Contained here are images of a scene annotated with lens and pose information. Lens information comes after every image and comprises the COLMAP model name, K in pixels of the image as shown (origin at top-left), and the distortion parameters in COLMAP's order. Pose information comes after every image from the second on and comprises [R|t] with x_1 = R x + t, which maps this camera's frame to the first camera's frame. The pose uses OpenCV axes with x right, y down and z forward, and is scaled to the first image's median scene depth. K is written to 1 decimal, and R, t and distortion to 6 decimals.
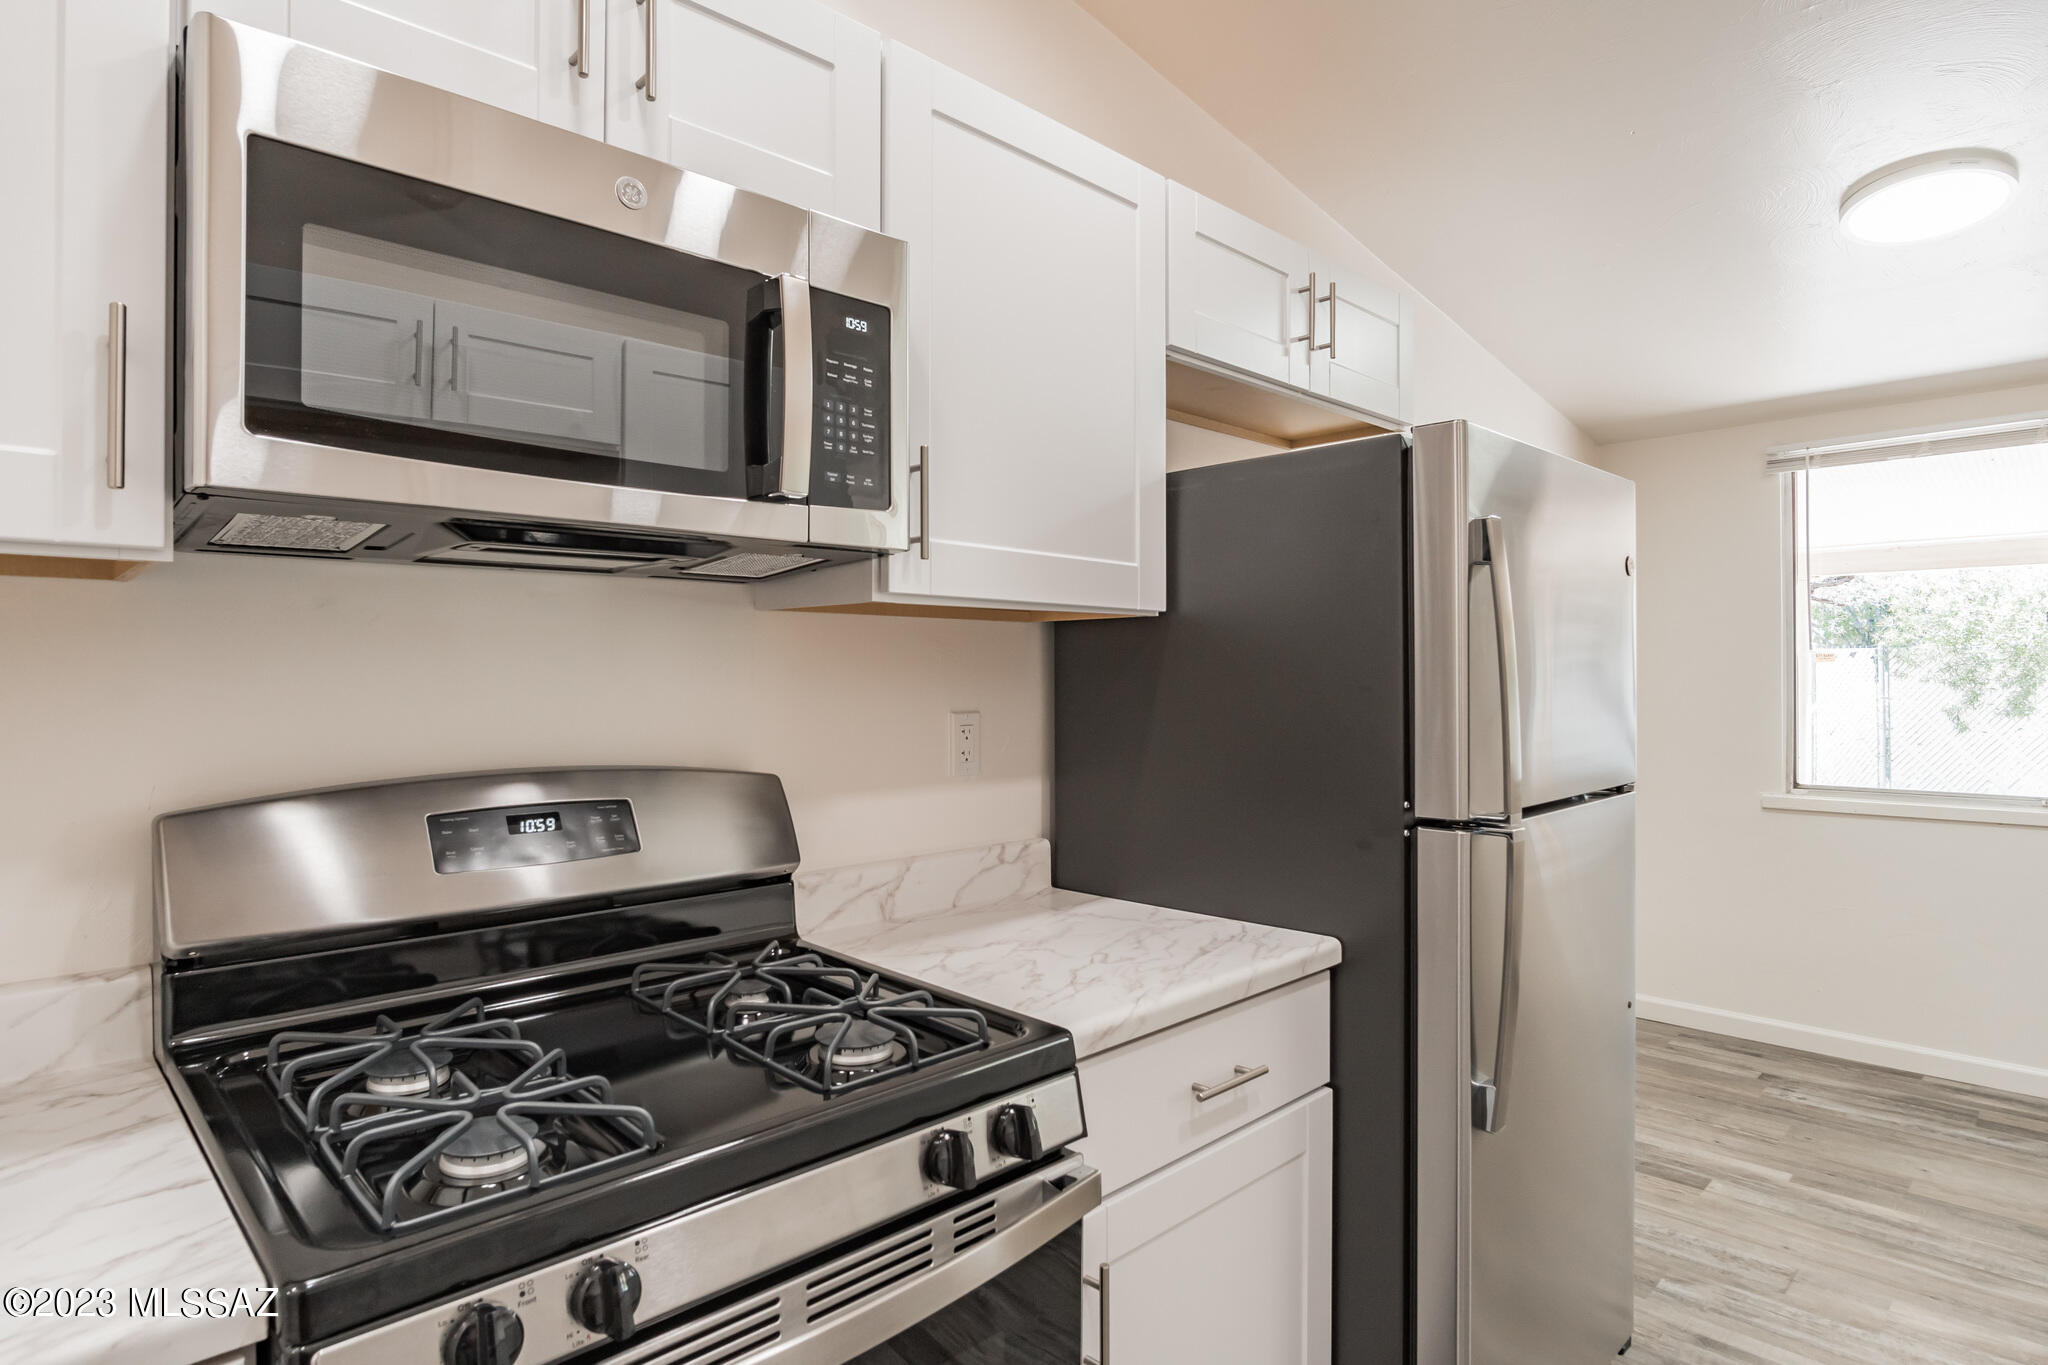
lens RADIAL K [[1121.4, 0, 989.7], [0, 1121.4, 675.5], [0, 0, 1]] dist [-0.039428, 0.014094]
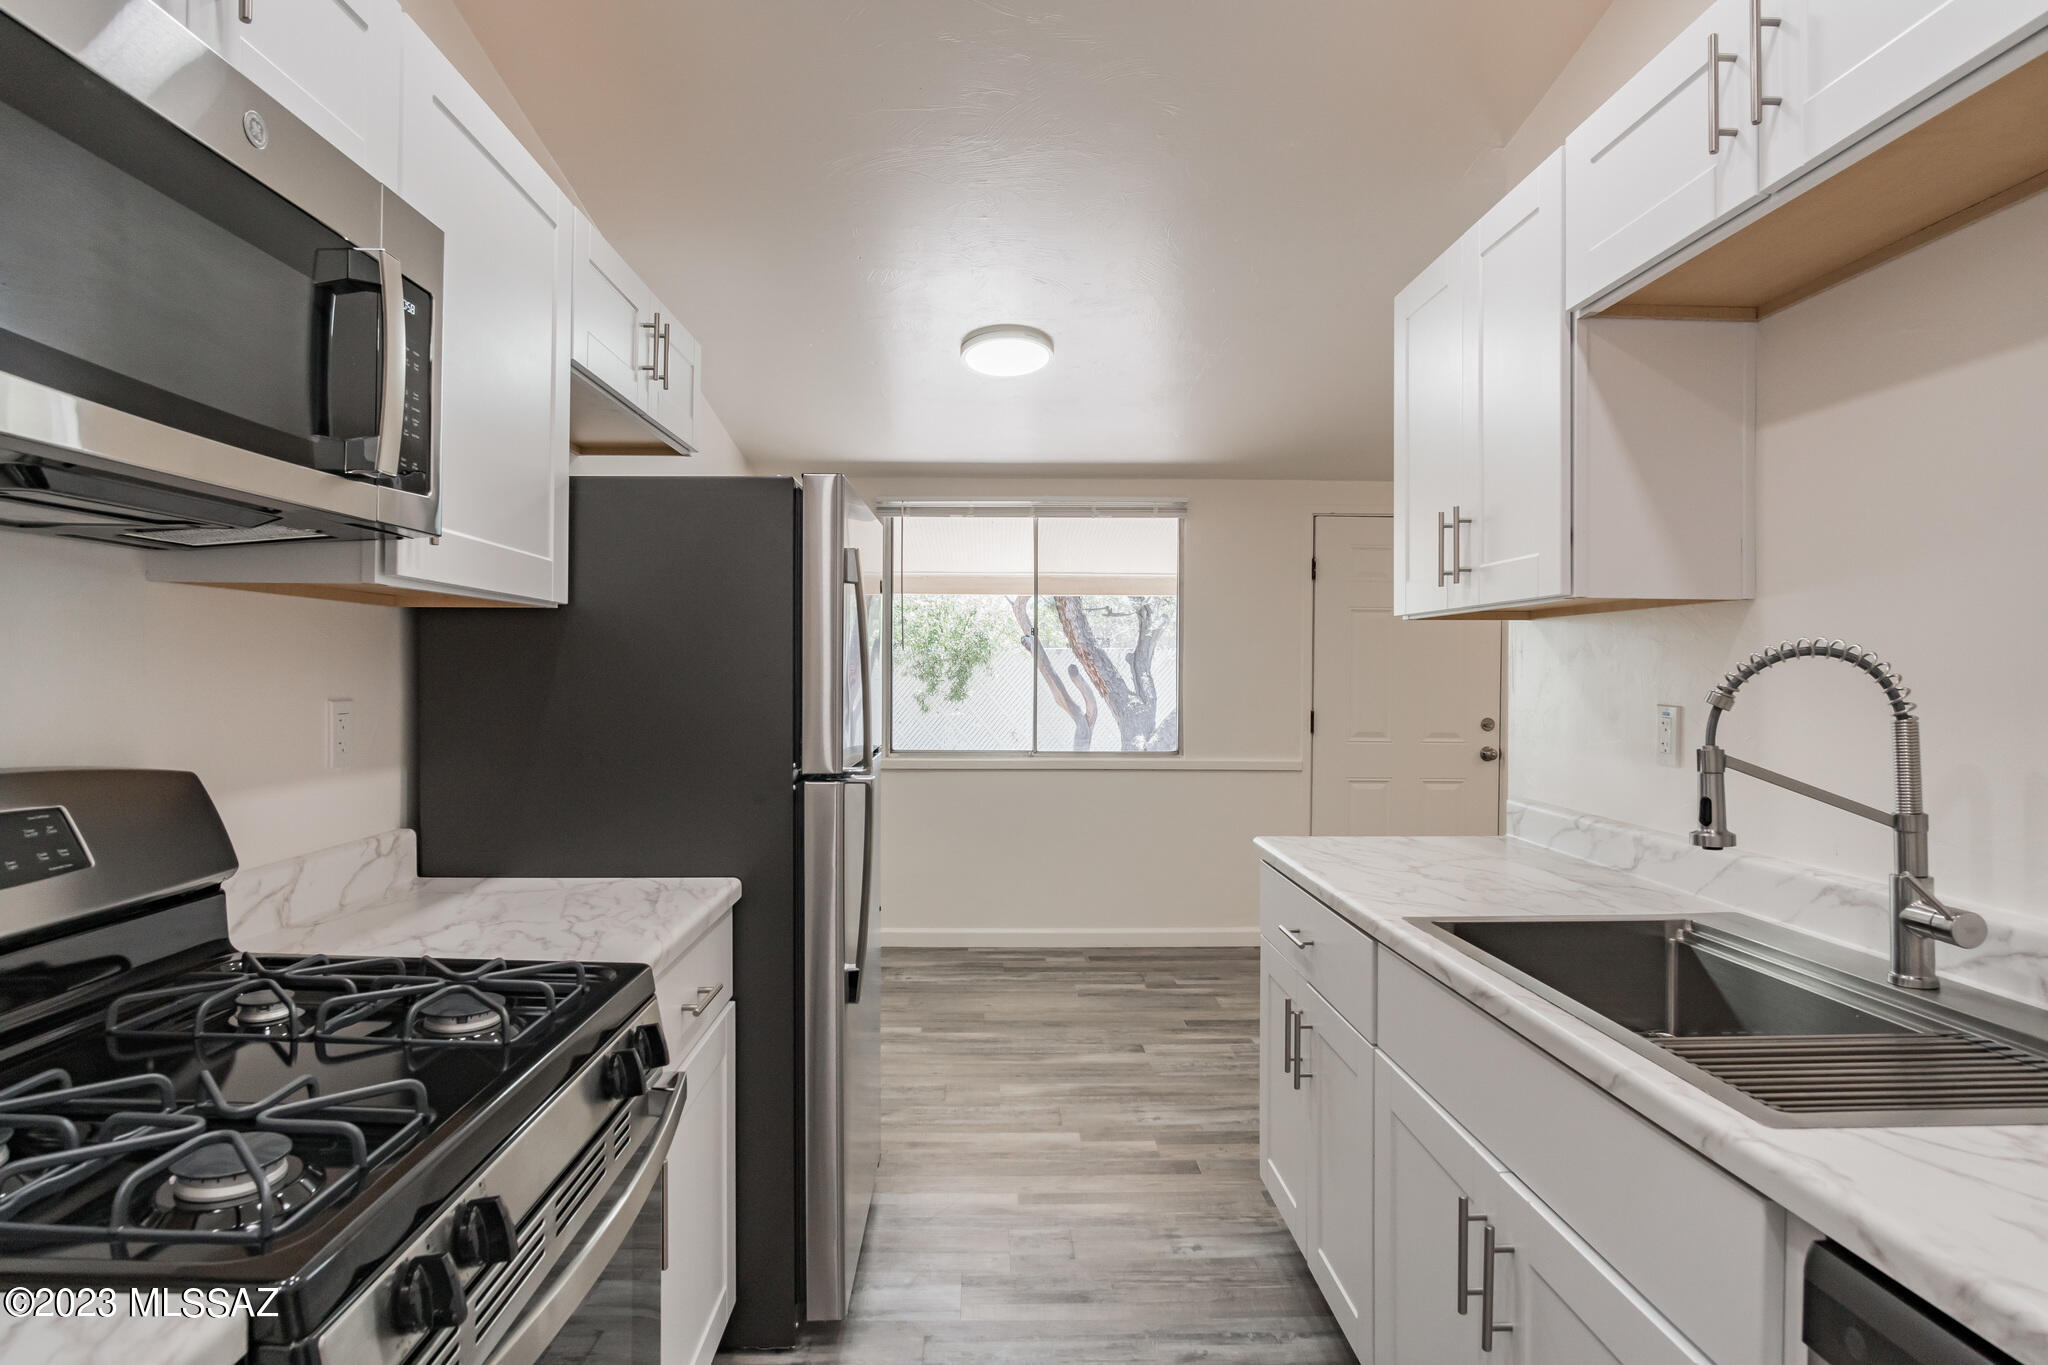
lens RADIAL K [[1121.4, 0, 989.7], [0, 1121.4, 675.5], [0, 0, 1]] dist [-0.039428, 0.014094]
pose [[0.683746, 0.001140, 0.729719, -0.320267], [-0.004793, 0.999984, 0.002929, 0.006190], [-0.729705, -0.005500, 0.683740, -0.035809]]
